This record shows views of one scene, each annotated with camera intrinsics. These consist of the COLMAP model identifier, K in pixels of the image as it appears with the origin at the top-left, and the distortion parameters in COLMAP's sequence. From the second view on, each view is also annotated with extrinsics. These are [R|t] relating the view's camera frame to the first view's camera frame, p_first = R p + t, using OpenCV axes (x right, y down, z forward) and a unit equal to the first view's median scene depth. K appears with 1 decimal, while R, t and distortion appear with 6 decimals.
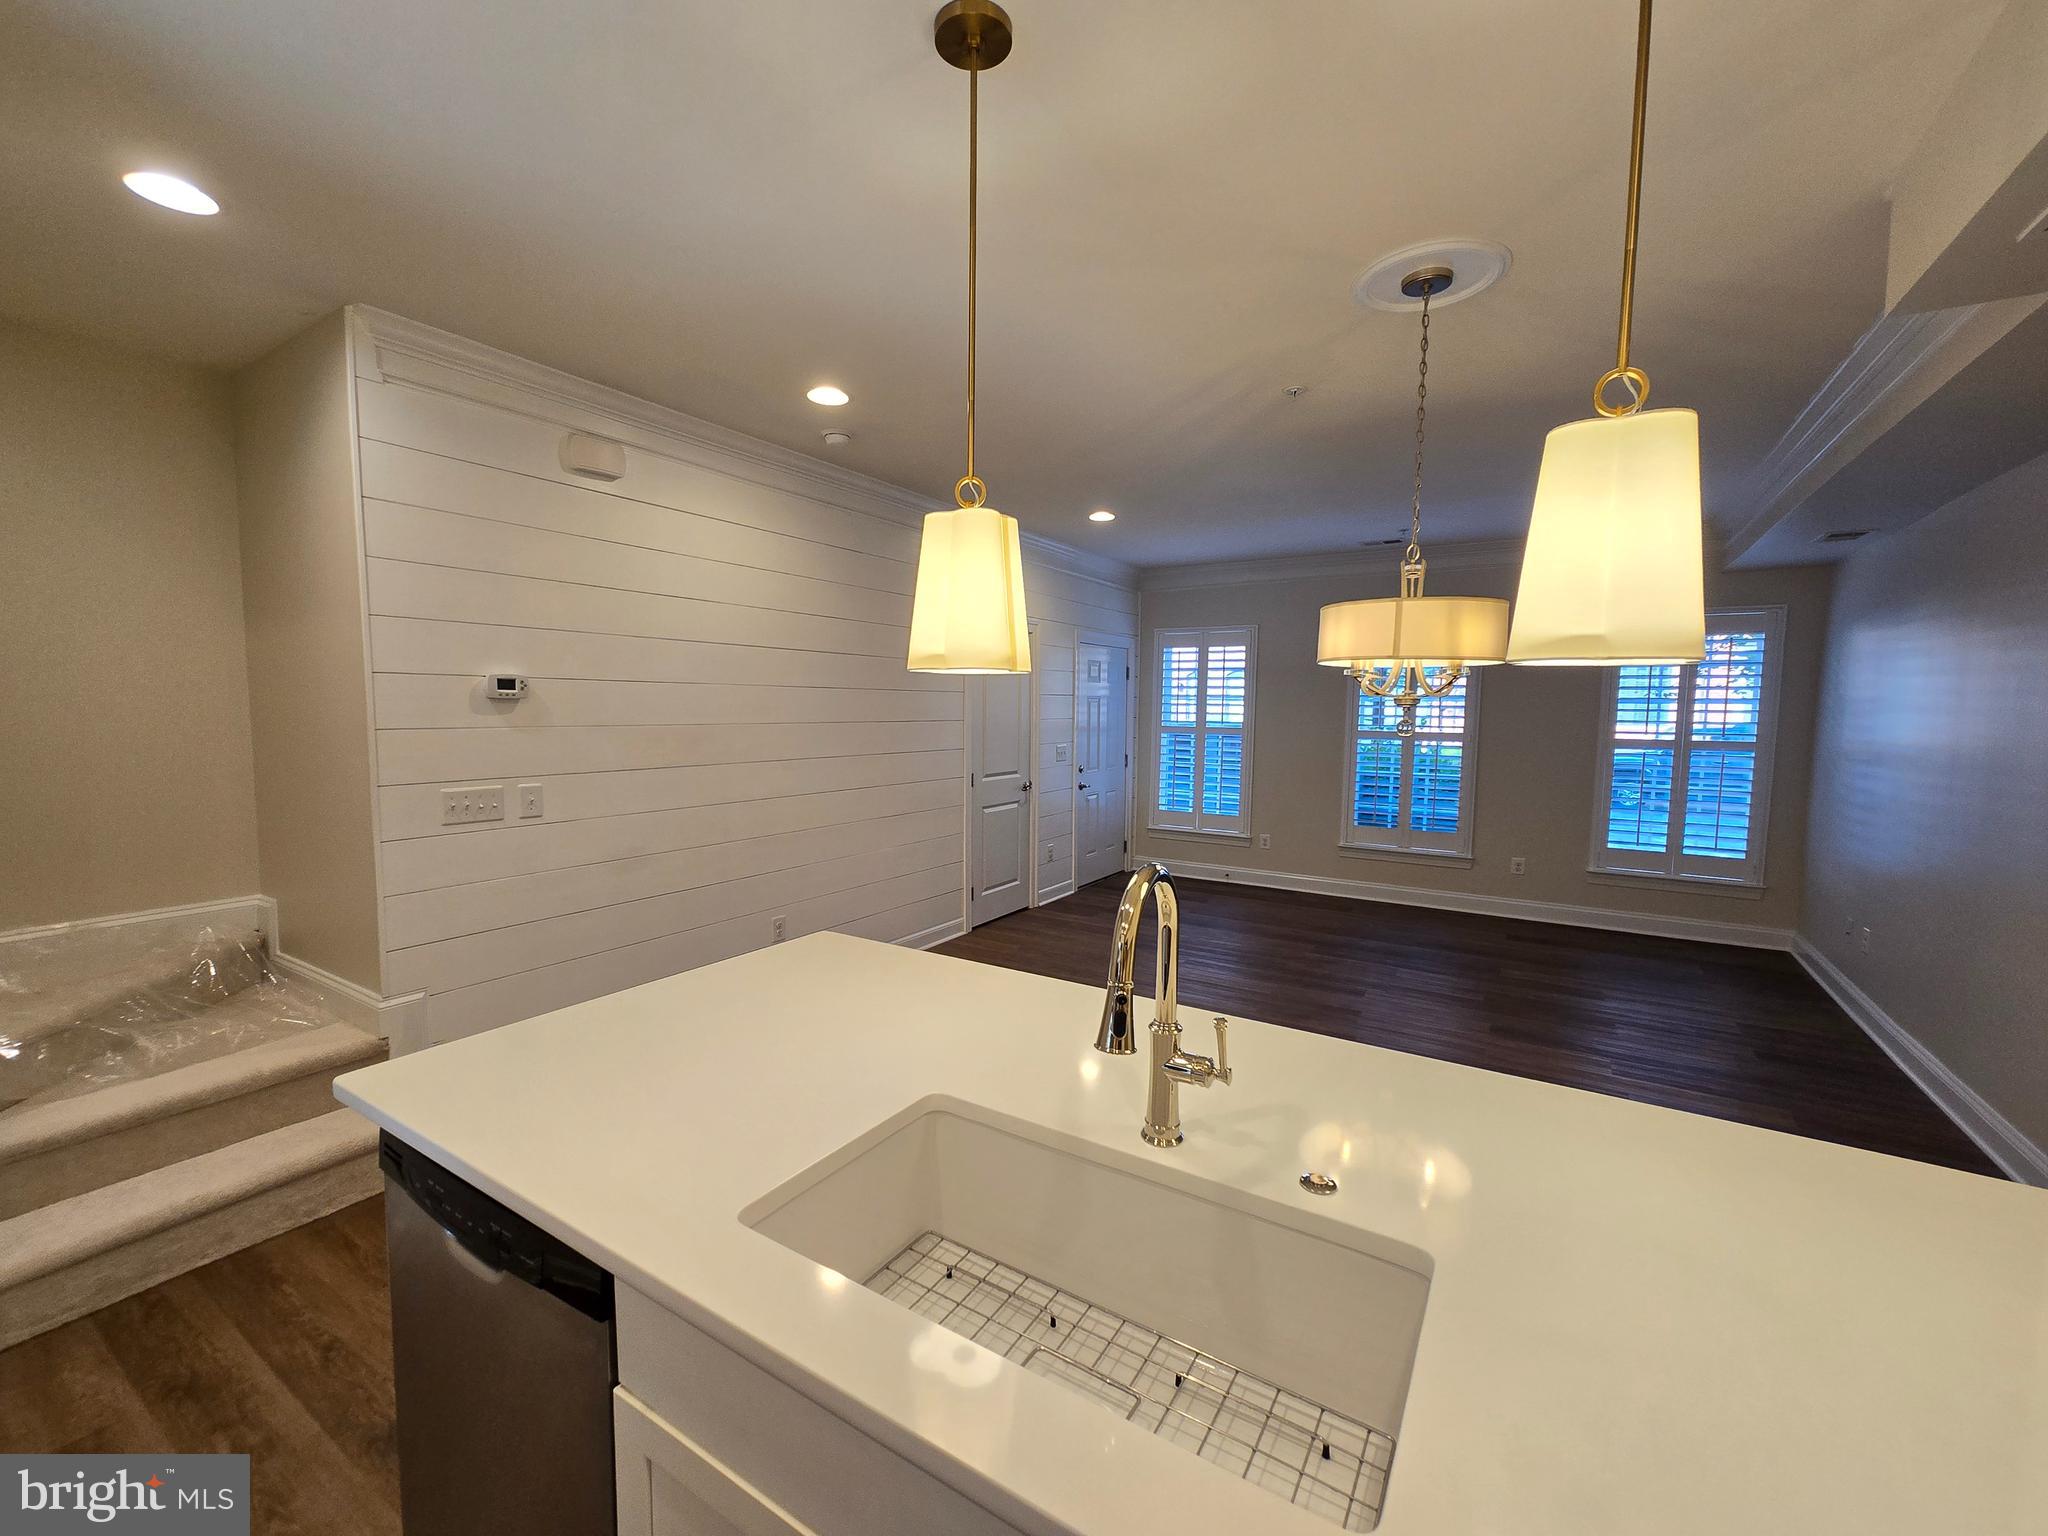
lens RADIAL K [[835.8, 0, 1019.1], [0, 835.8, 777.2], [0, 0, 1]] dist [0.002199, -0.000310]
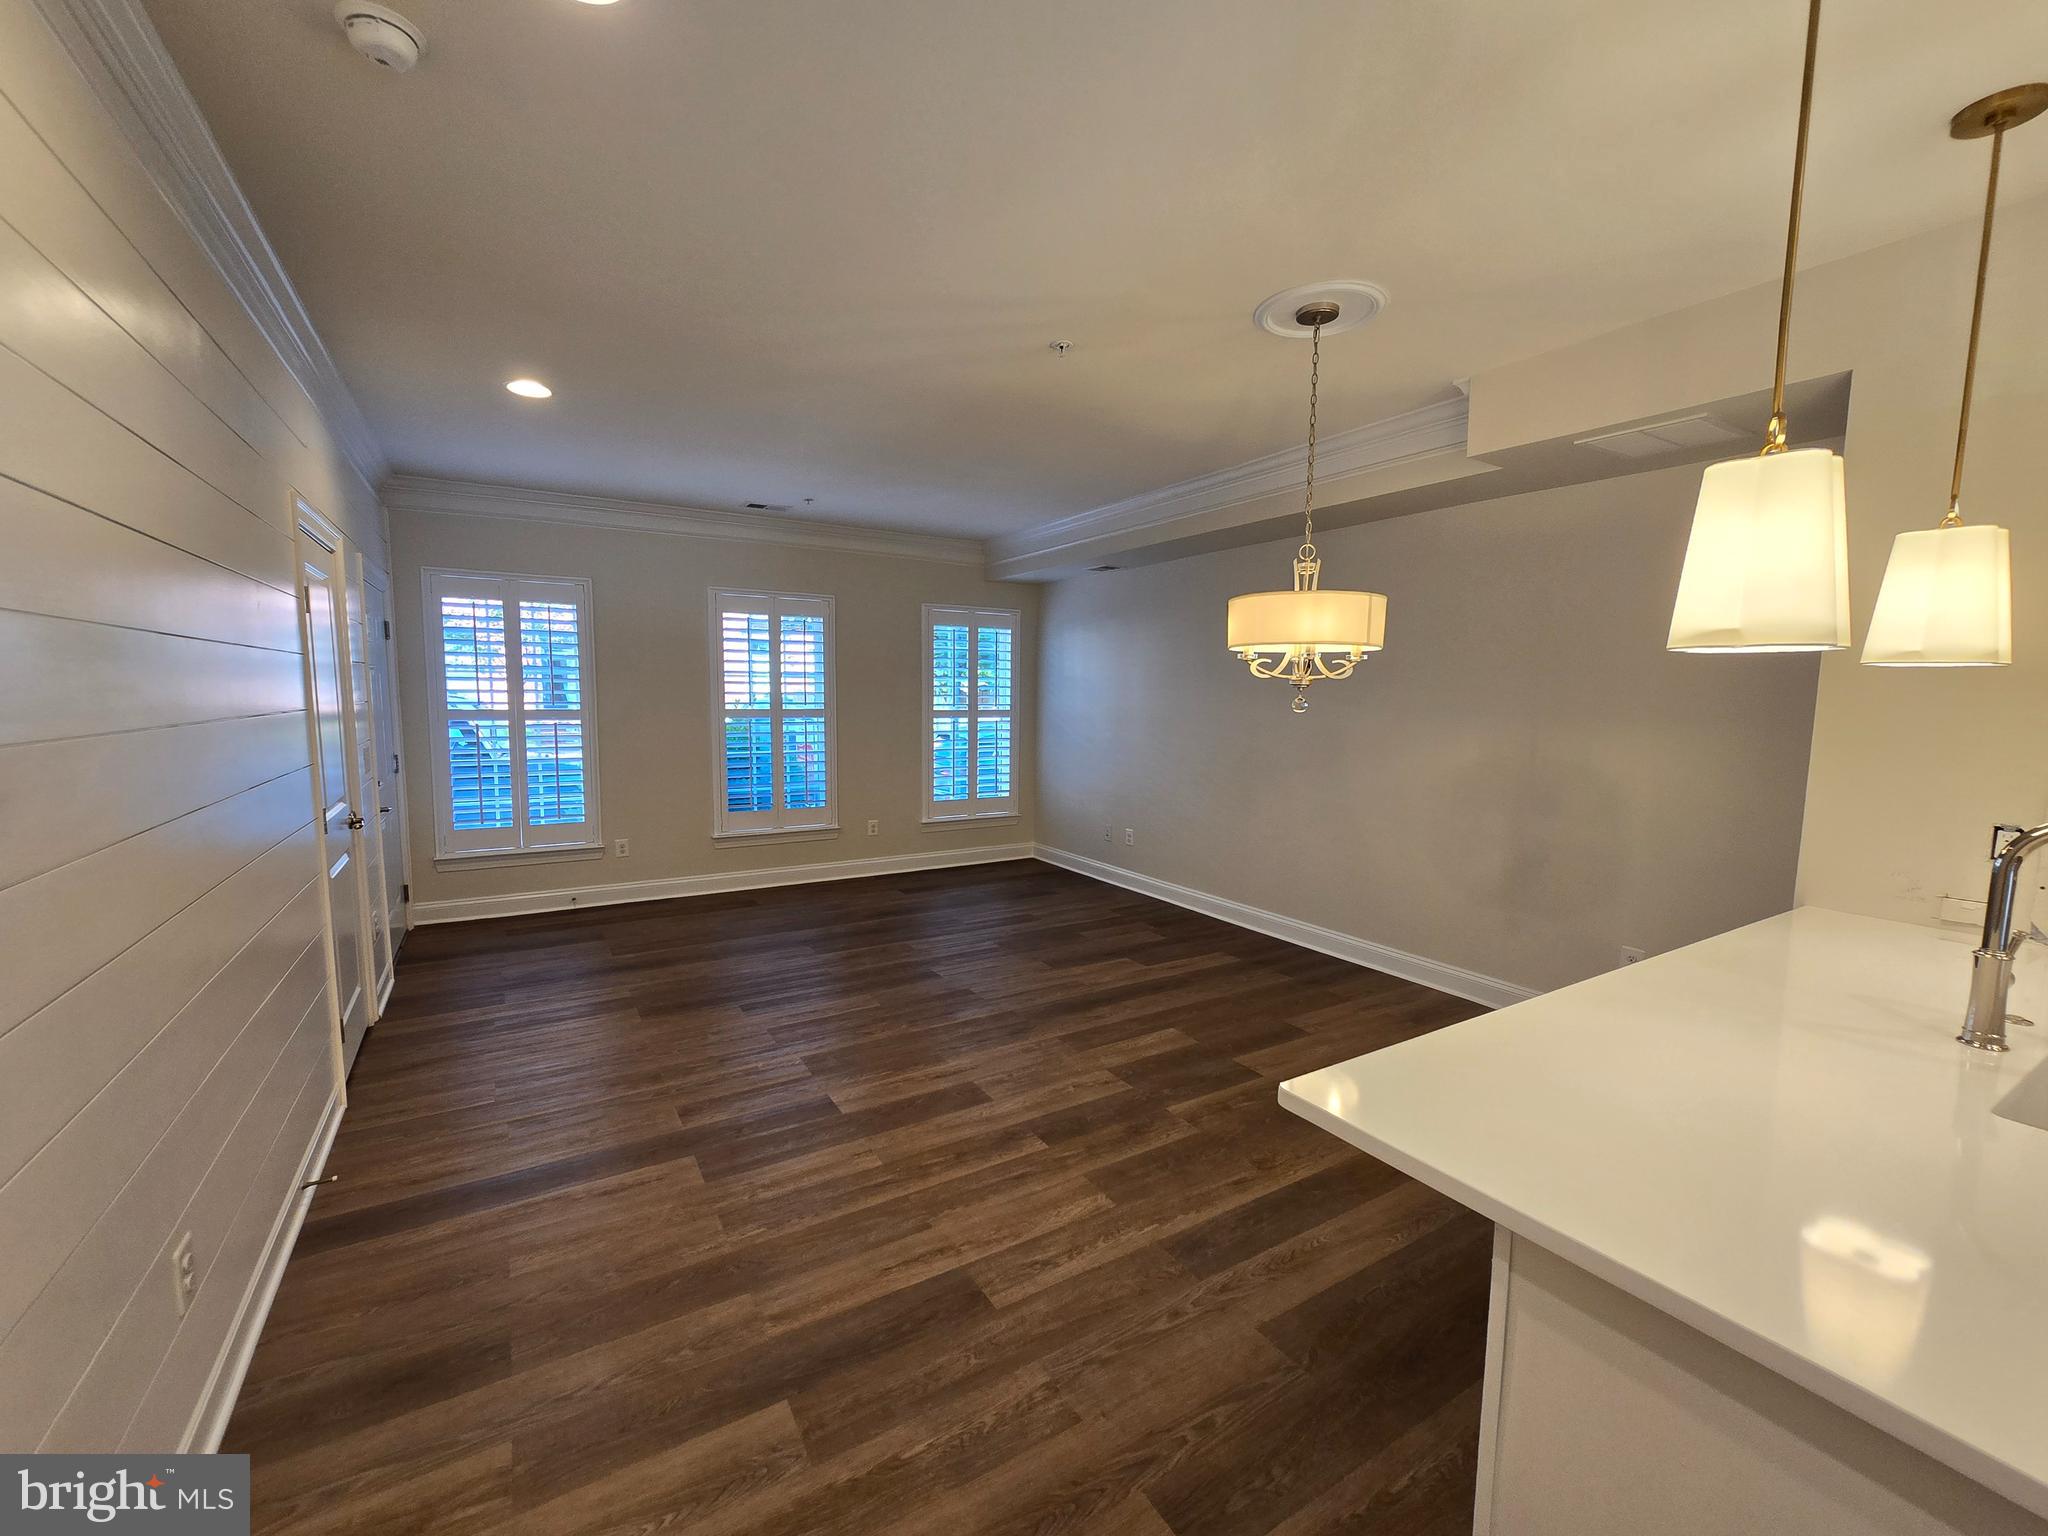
lens RADIAL K [[840.1, 0, 1016.2], [0, 840.1, 774.8], [0, 0, 1]] dist [-0.001066, -0.000144]
pose [[0.447026, -0.095931, 0.889362, -0.310963], [0.071888, 0.994870, 0.071178, -0.030037], [-0.891628, 0.032116, 0.451629, 0.344787]]
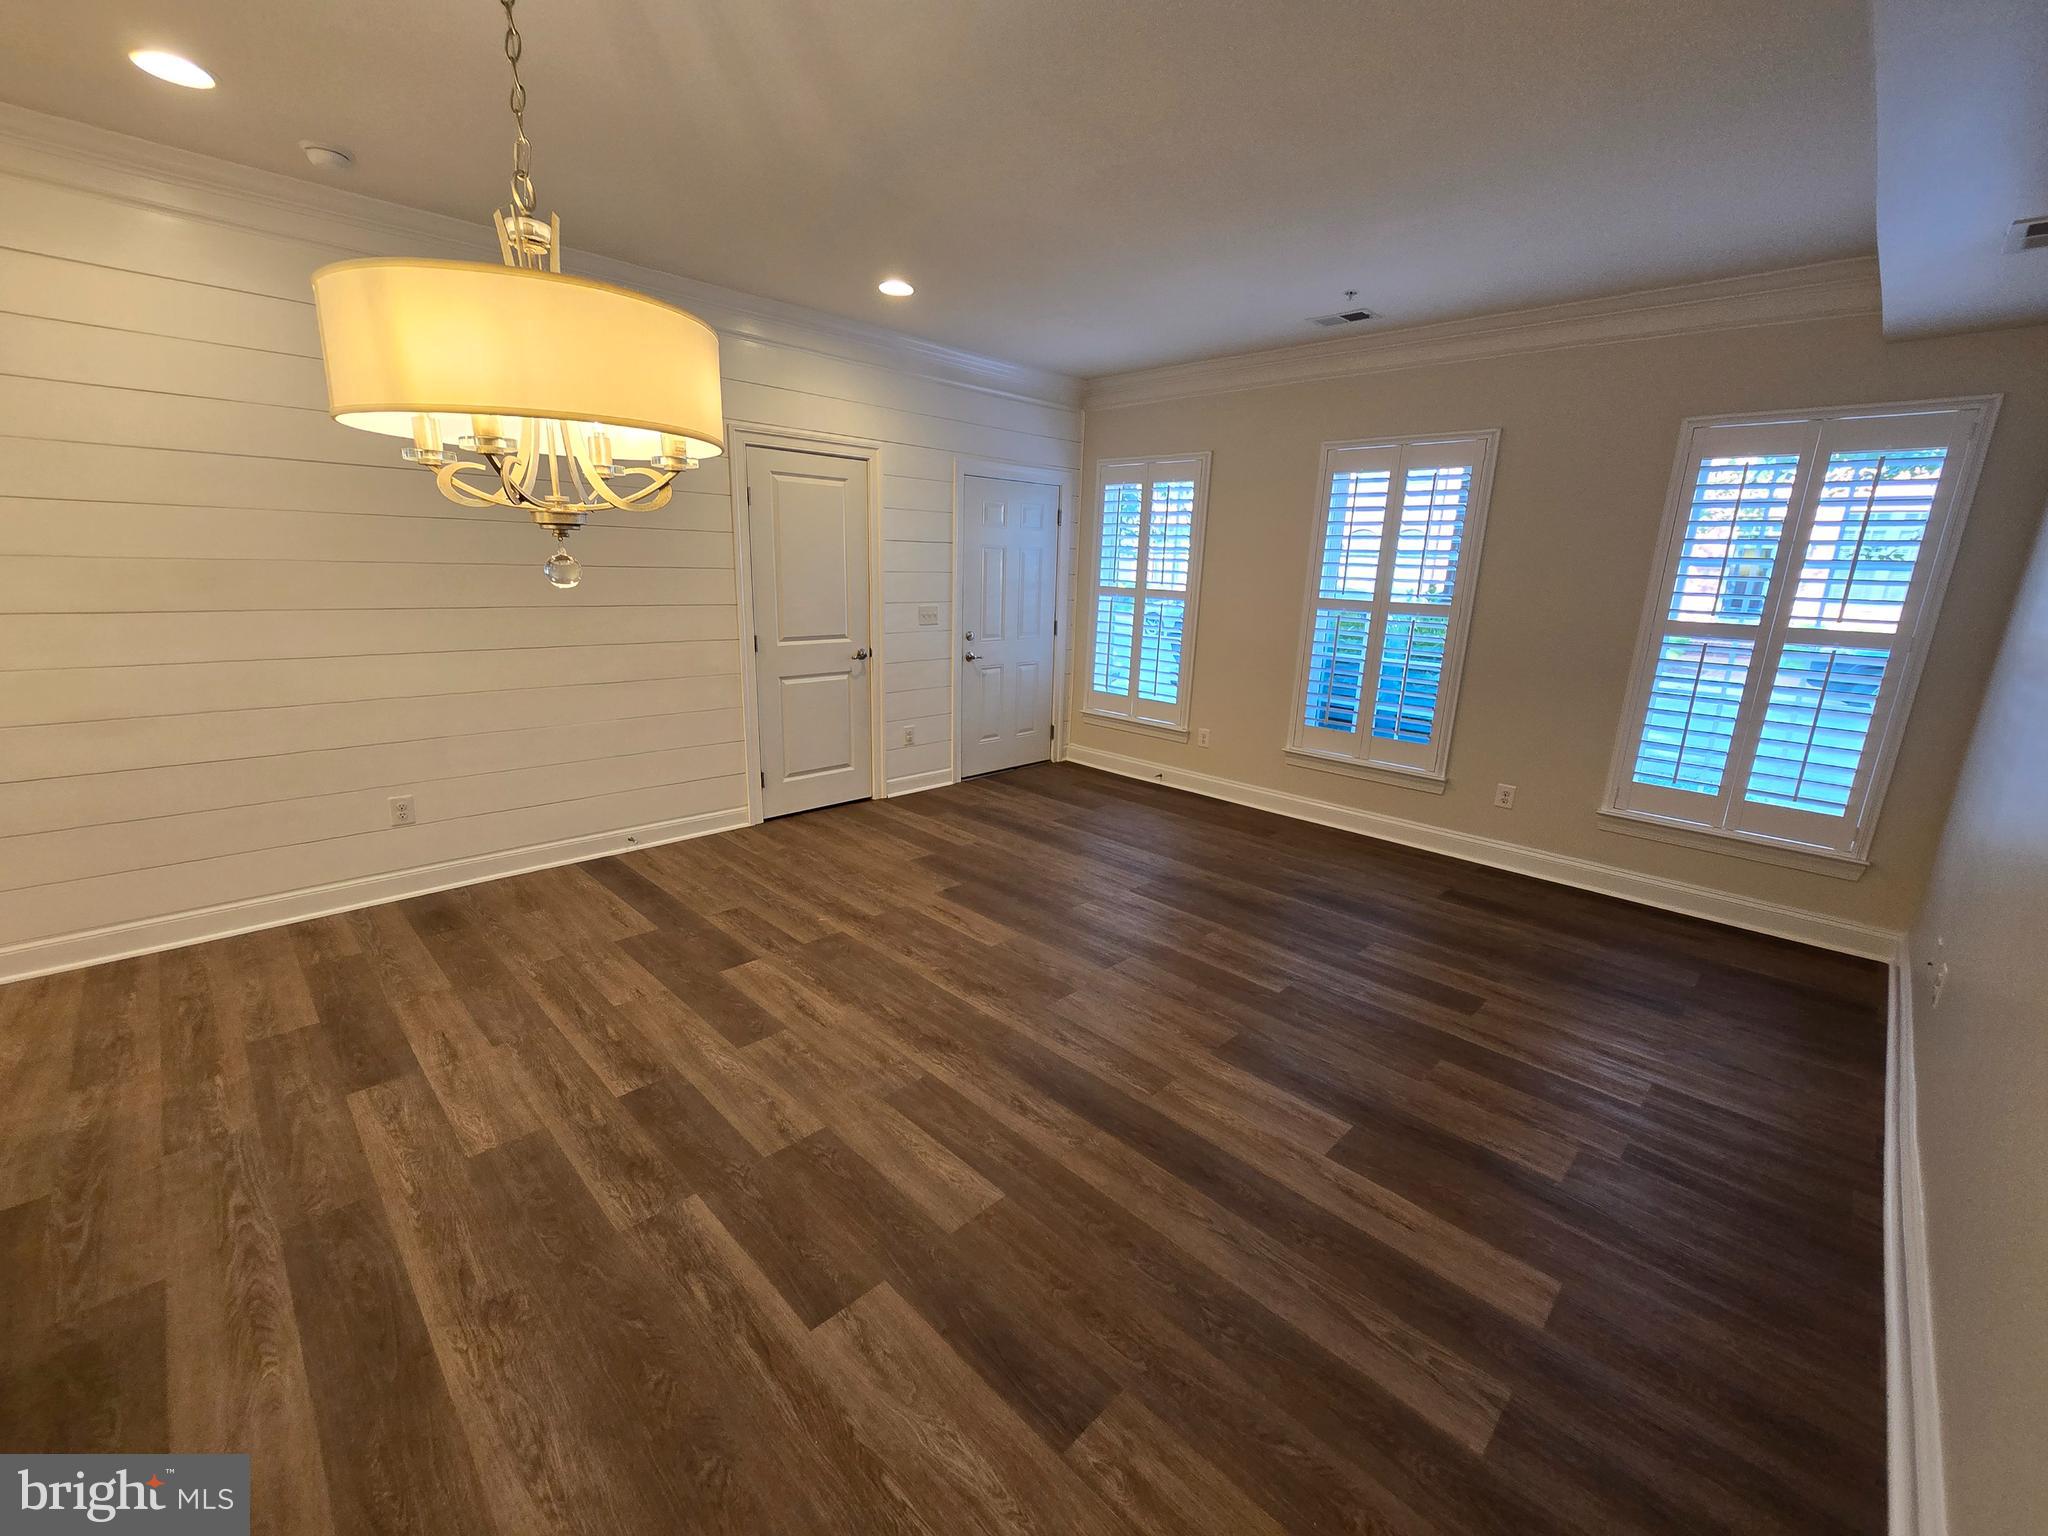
lens RADIAL K [[840.1, 0, 1016.2], [0, 840.1, 774.8], [0, 0, 1]] dist [-0.001066, -0.000144]
pose [[0.974218, 0.073961, -0.213140, 0.355966], [-0.039513, 0.986070, 0.161569, -0.012052], [0.222121, -0.148981, 0.963570, 0.226669]]
